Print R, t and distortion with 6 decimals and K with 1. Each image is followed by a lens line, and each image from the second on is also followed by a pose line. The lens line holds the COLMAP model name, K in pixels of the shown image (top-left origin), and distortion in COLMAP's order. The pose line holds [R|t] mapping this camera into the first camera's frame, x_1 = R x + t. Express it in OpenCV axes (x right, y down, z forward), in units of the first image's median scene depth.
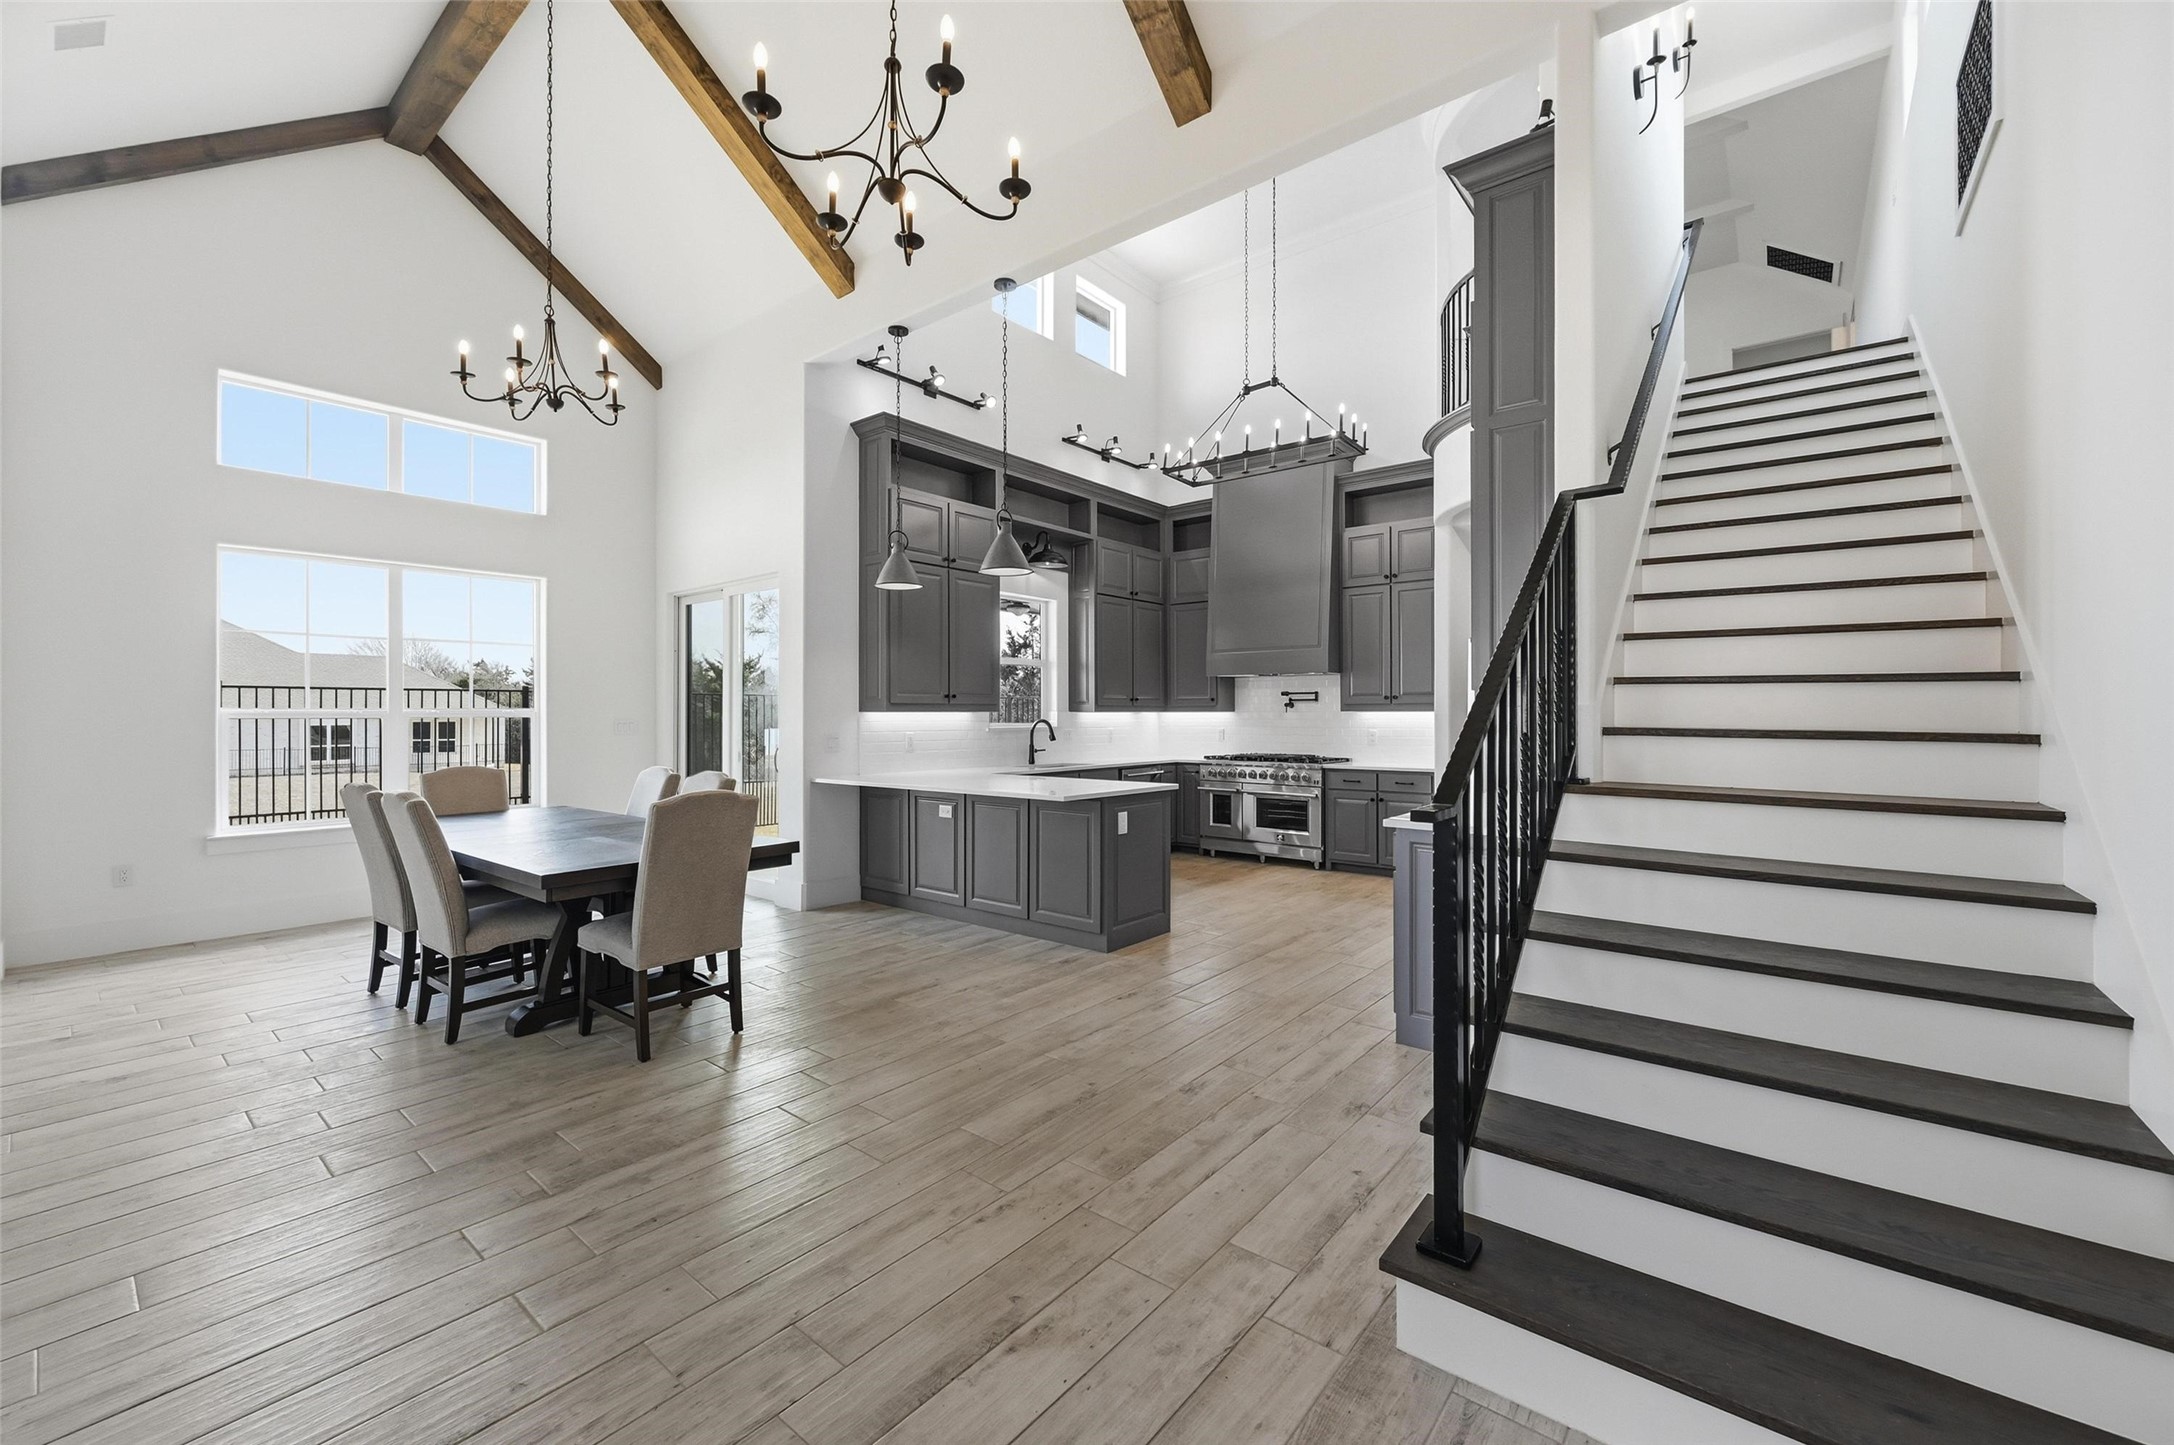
lens RADIAL K [[870.8, 0, 1087.9], [0, 870.8, 710.2], [0, 0, 1]] dist [0.000544, 0.000138]
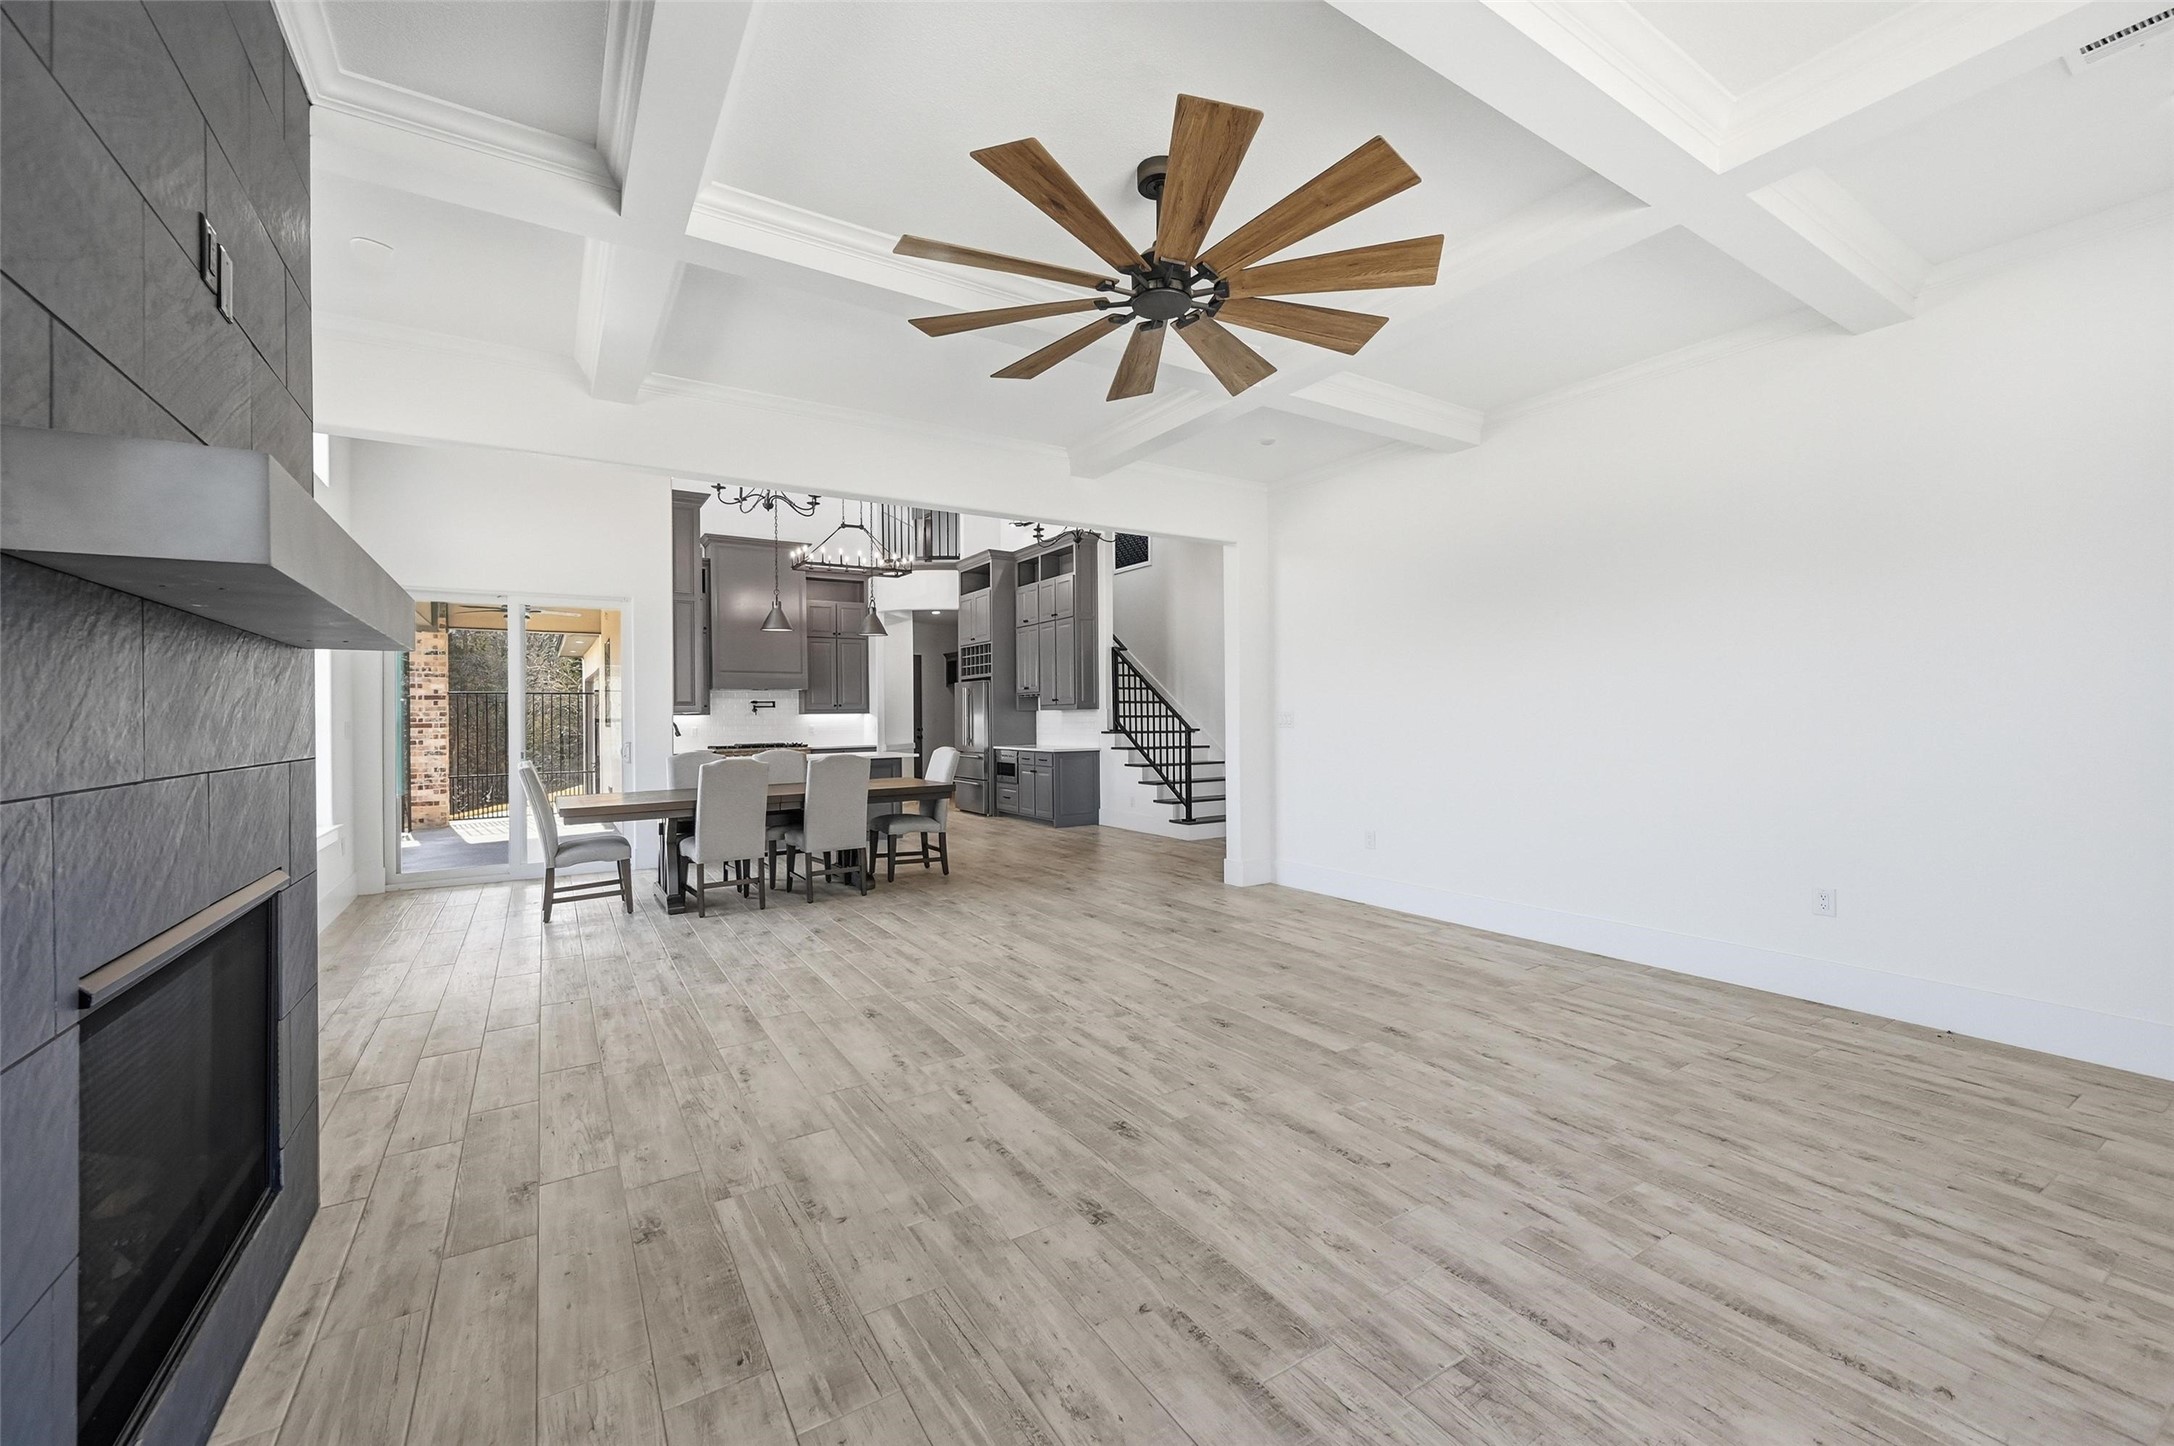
lens RADIAL K [[870.8, 0, 1087.9], [0, 870.8, 710.7], [0, 0, 1]] dist [0.000544, 0.000138]
pose [[0.321968, 0.003813, 0.946743, -1.061901], [0.008083, 0.999944, -0.006776, 0.010267], [-0.946716, 0.009834, 0.321919, -0.002885]]
